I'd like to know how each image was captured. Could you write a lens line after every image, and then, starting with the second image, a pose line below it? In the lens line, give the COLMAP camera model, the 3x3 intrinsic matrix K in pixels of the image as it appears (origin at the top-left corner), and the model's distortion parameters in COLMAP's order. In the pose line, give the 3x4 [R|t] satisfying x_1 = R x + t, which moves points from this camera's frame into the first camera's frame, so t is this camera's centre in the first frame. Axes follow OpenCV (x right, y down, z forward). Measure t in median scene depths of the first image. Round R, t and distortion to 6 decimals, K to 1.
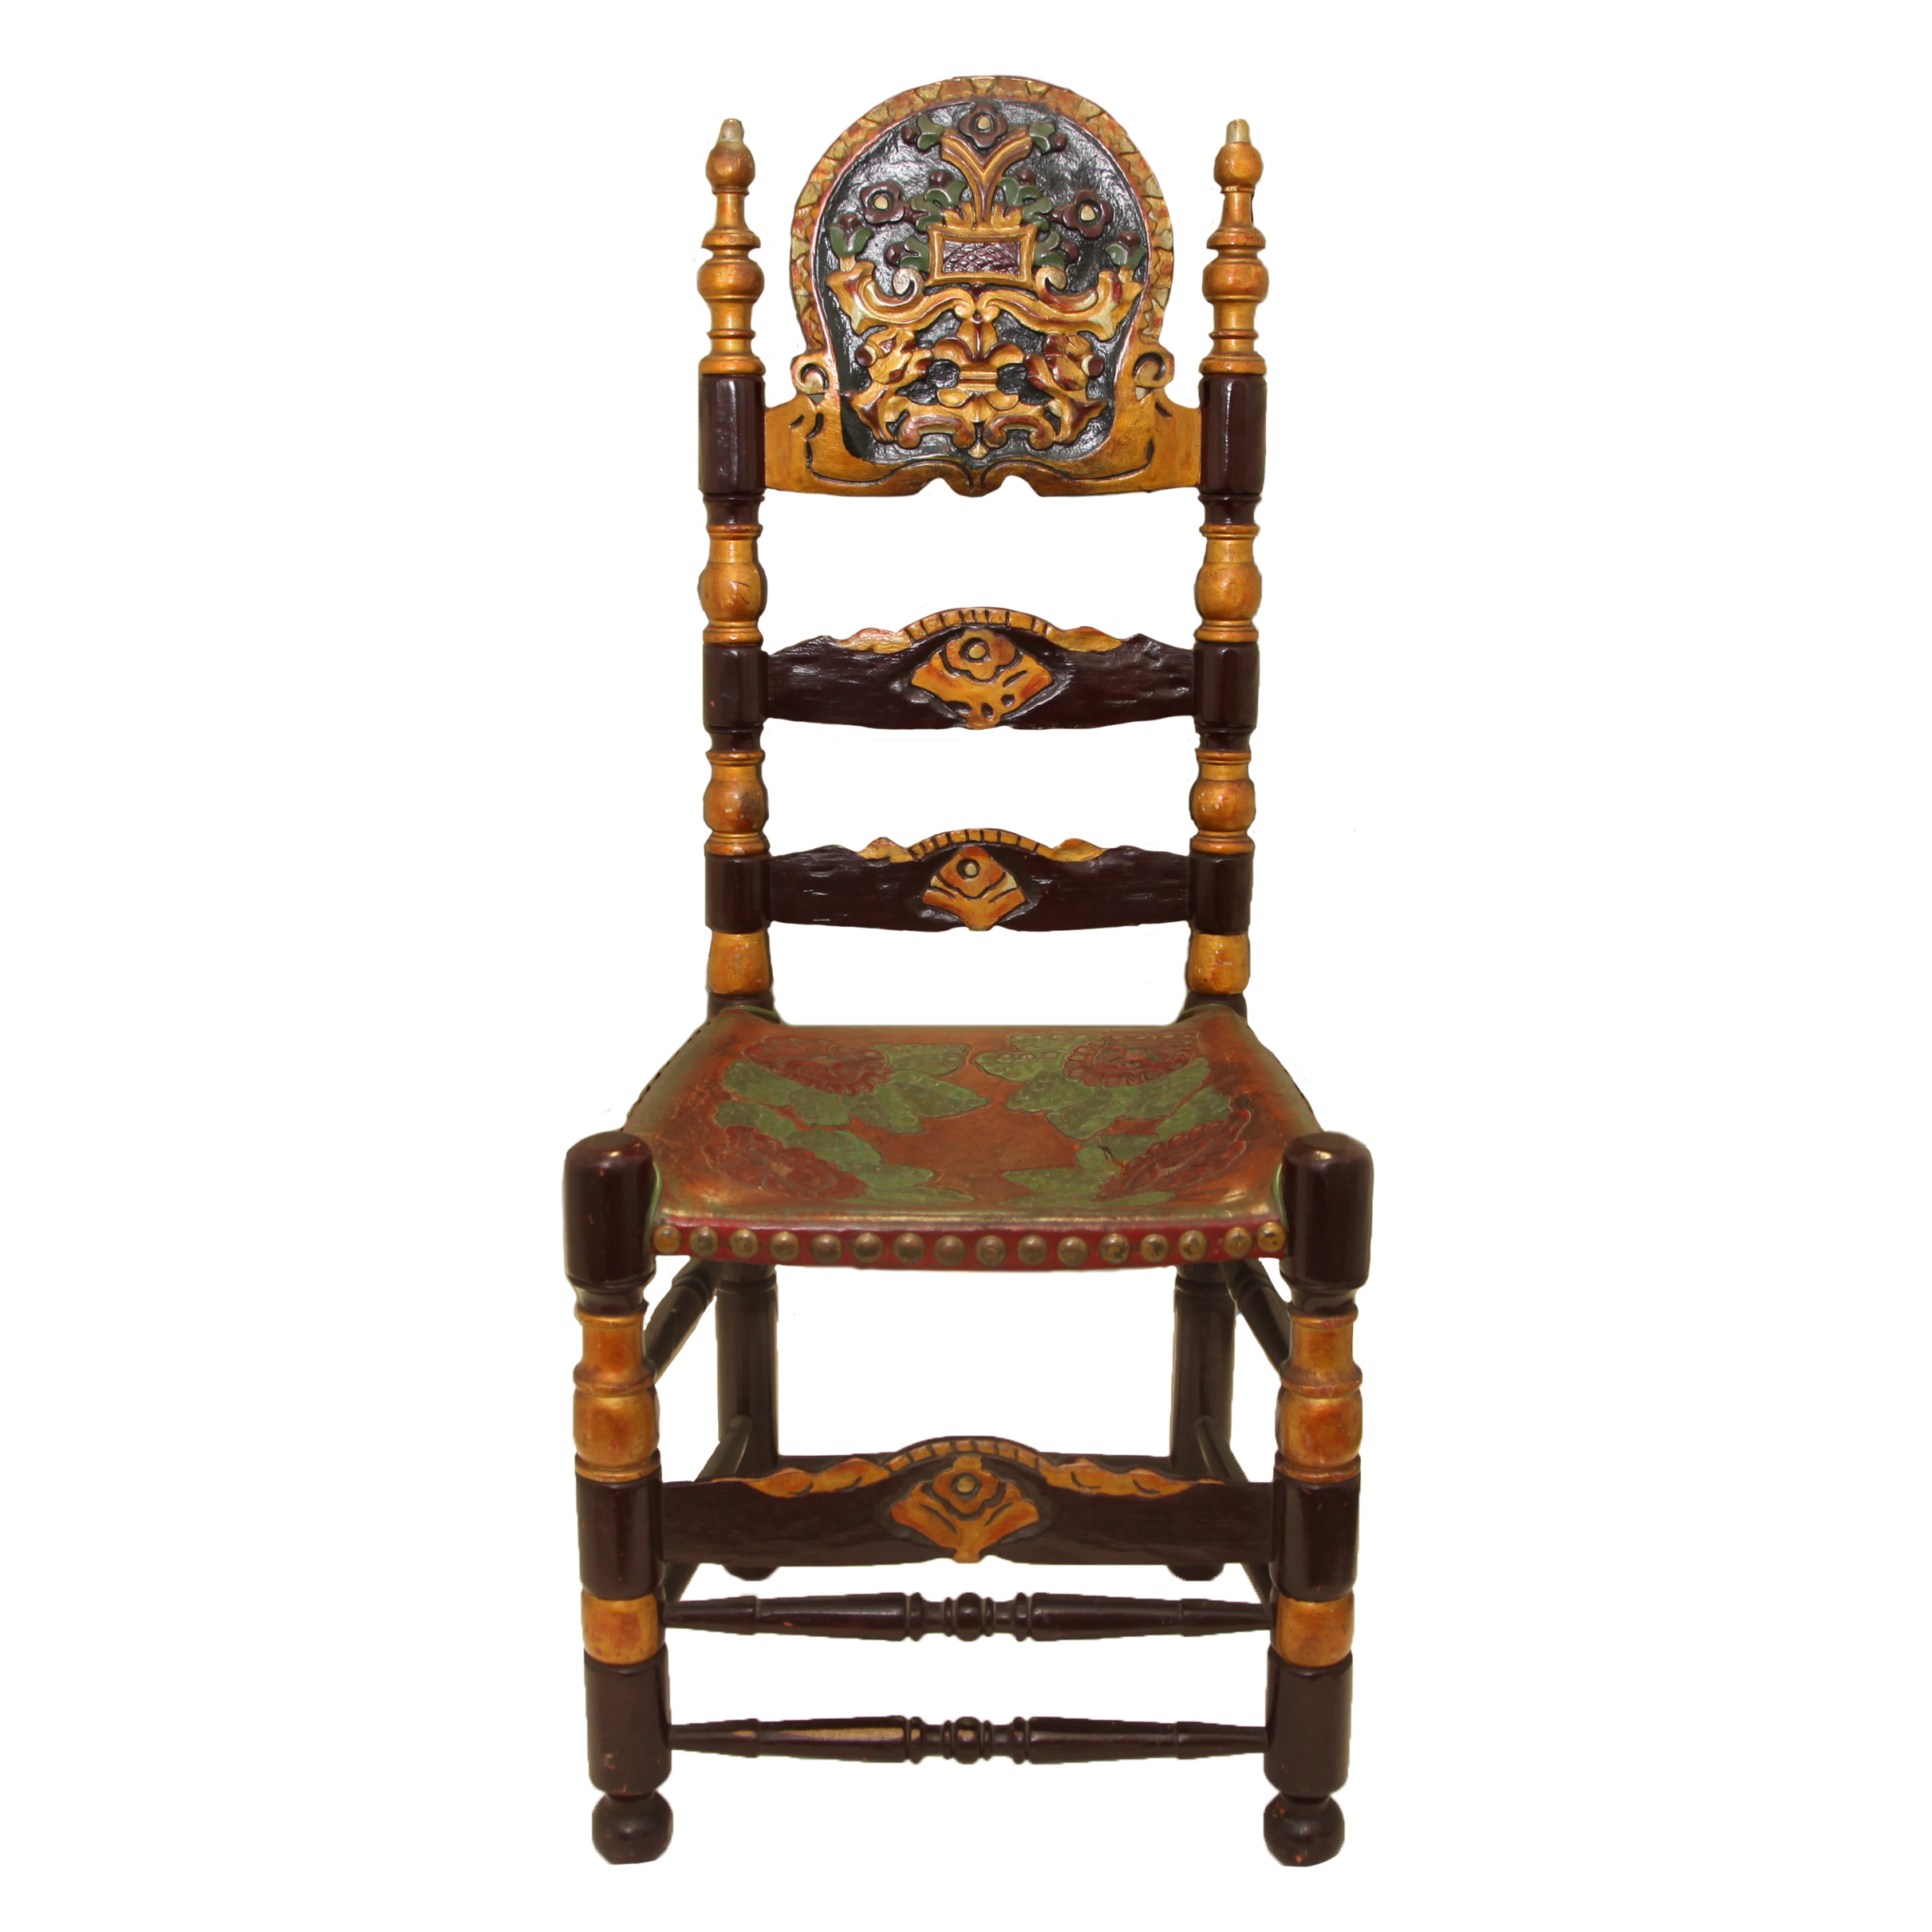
lens RADIAL K [[1618.1, 0, 966.0], [0, 1618.1, 966.0], [0, 0, 1]] dist [-0.002541, -0.005022]
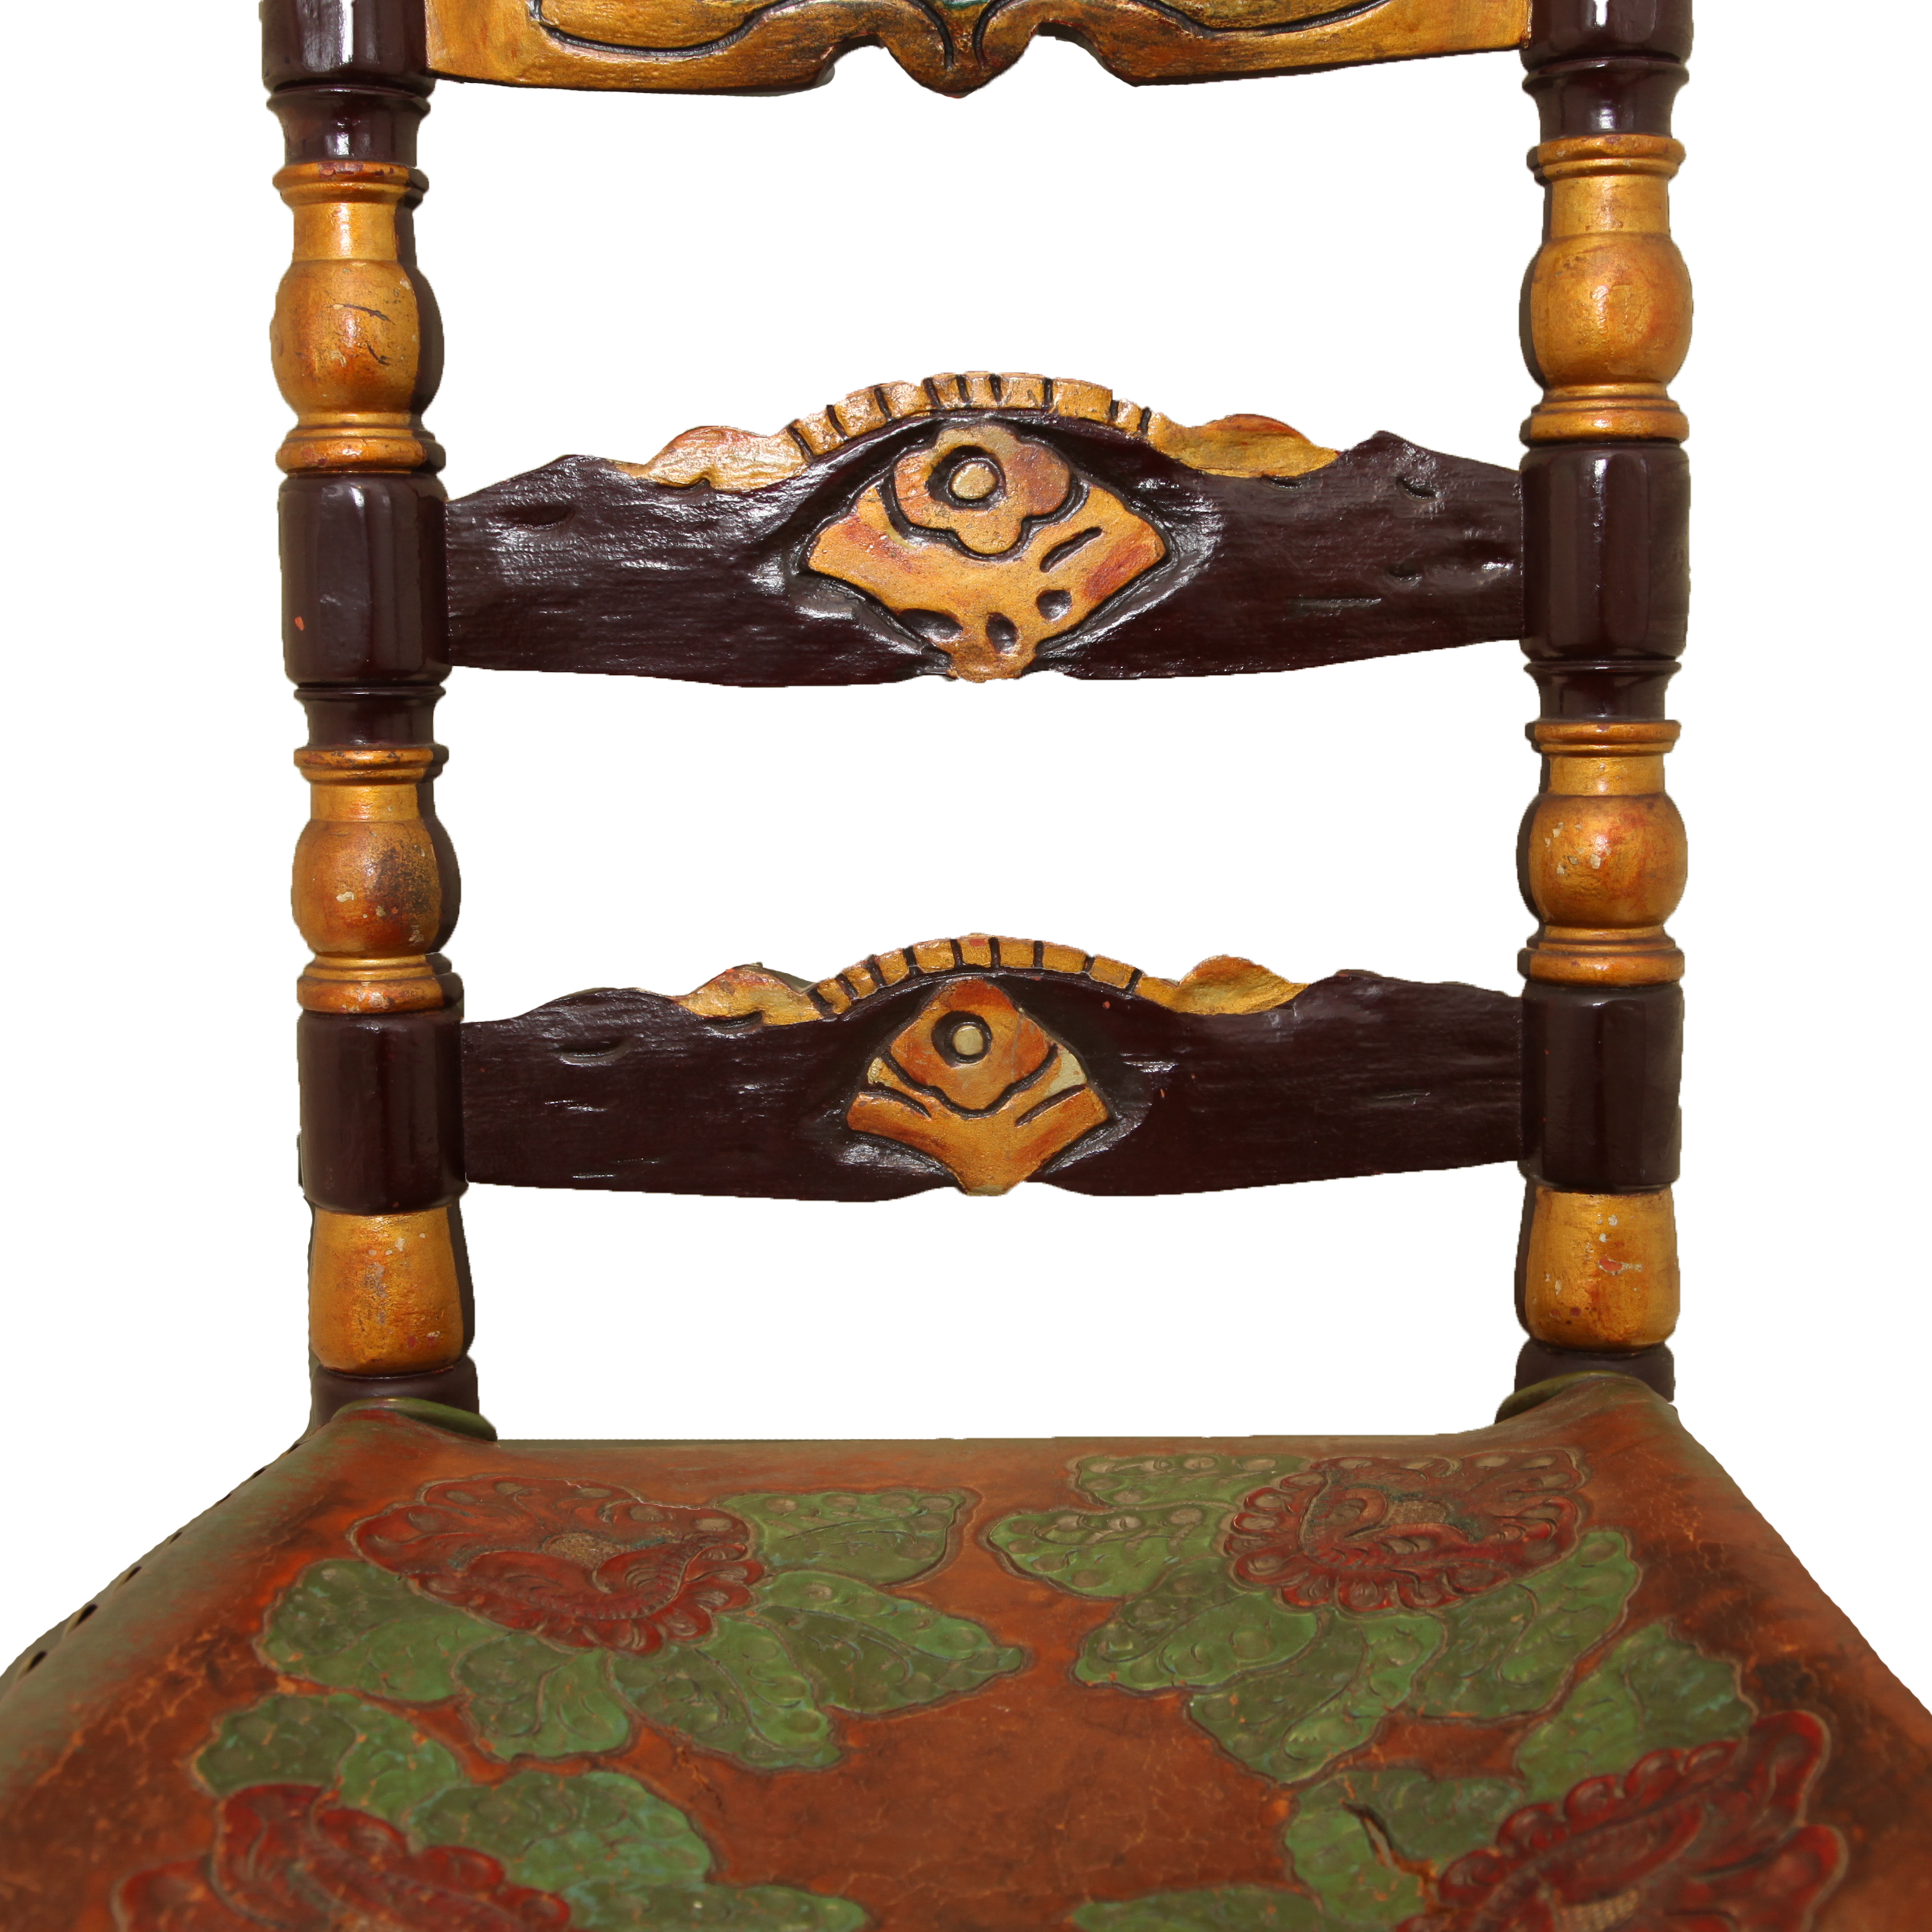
lens RADIAL K [[2318.9, 0, 1014.8], [0, 2318.9, 966.2], [0, 0, 1]] dist [-0.057610, -0.000502]
pose [[0.999754, -0.017940, 0.013012, 0.007938], [0.019513, 0.990924, -0.133003, -0.002273], [-0.010508, 0.133224, 0.991030, 0.477455]]
